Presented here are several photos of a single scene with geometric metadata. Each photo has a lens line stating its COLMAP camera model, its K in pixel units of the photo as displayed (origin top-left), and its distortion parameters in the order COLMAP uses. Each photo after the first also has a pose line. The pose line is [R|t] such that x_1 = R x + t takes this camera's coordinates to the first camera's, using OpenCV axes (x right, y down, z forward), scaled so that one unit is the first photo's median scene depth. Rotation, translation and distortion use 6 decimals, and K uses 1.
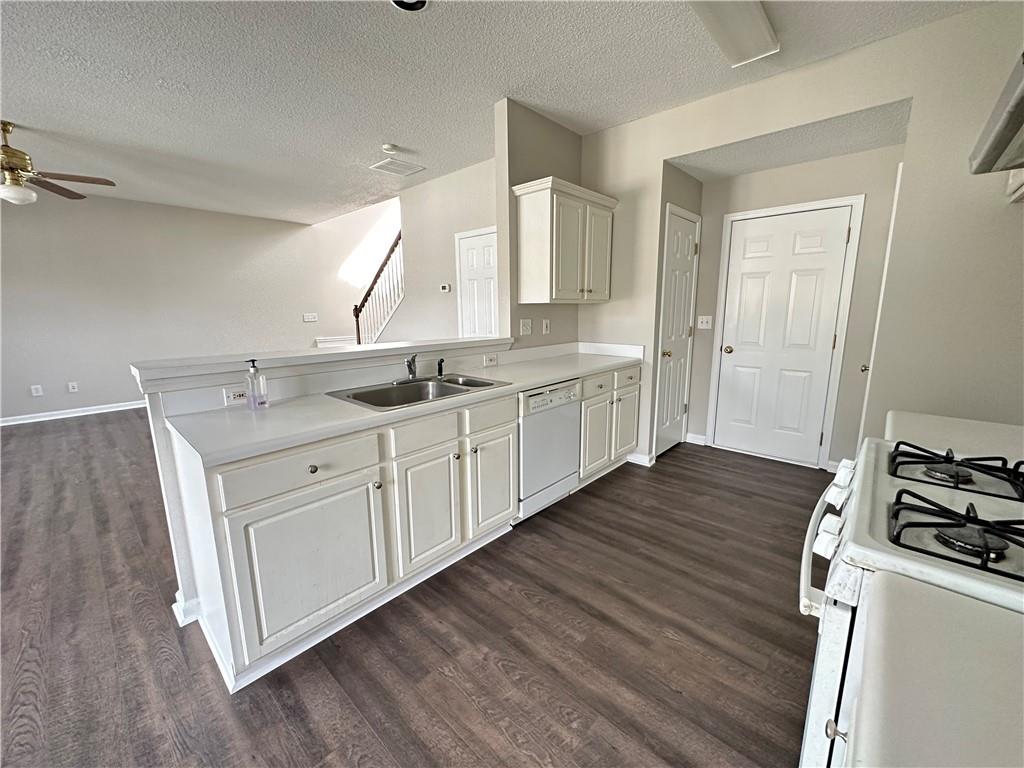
lens RADIAL K [[409.3, 0, 510.8], [0, 409.3, 376.0], [0, 0, 1]] dist [-0.001415, 0.000027]
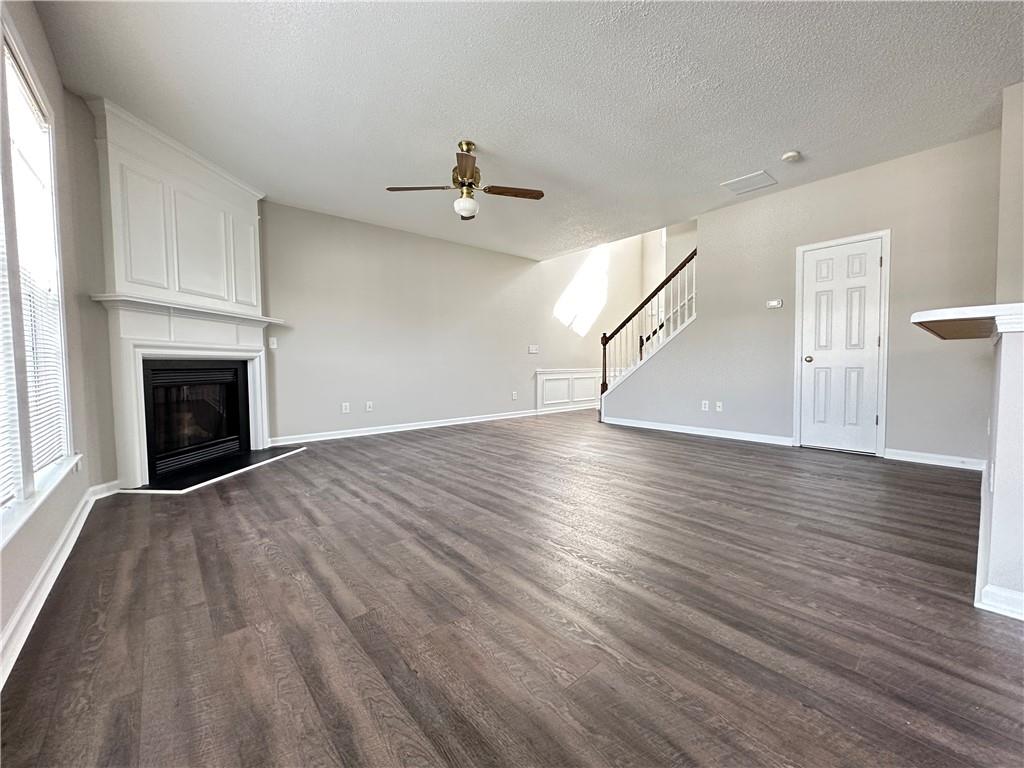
lens RADIAL K [[409.3, 0, 512.6], [0, 409.3, 384.0], [0, 0, 1]] dist [-0.001415, 0.000027]
pose [[0.993340, 0.007734, -0.114963, -0.597701], [-0.021225, 0.992953, -0.116594, 0.085218], [0.113251, 0.118258, 0.986504, 0.012221]]
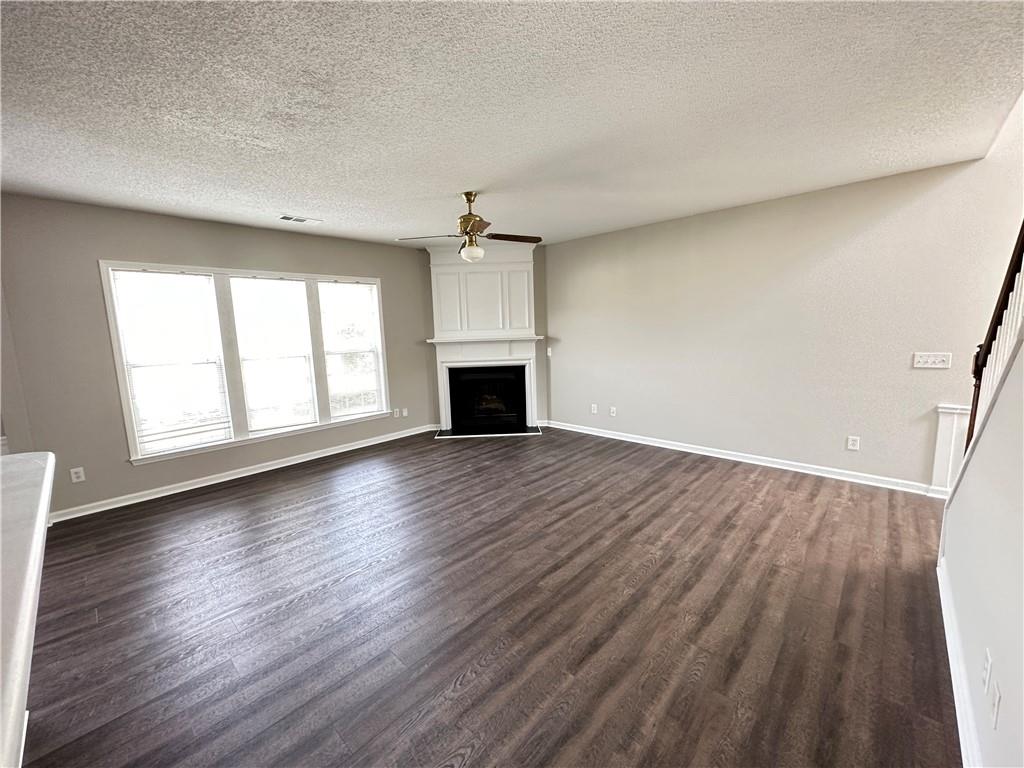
lens RADIAL K [[409.3, 0, 512.2], [0, 409.3, 385.4], [0, 0, 1]] dist [-0.001415, 0.000027]
pose [[-0.012170, 0.149339, -0.988711, -0.008709], [-0.136725, 0.979249, 0.149593, -0.166662], [0.990534, 0.137002, 0.008501, 0.722901]]
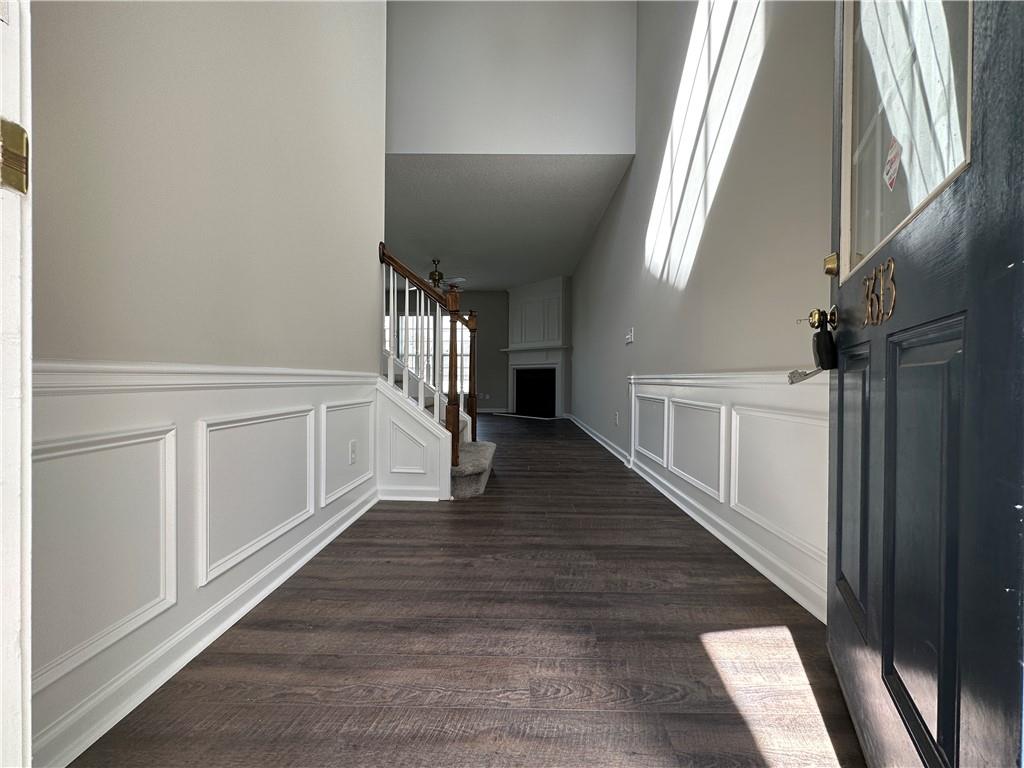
lens RADIAL K [[409.3, 0, 513.3], [0, 409.3, 381.6], [0, 0, 1]] dist [-0.001415, 0.000027]
pose [[-0.753730, 0.007925, -0.657137, -0.061739], [-0.108443, 0.984720, 0.136258, -0.194507], [0.648176, 0.173963, -0.741354, 1.833373]]
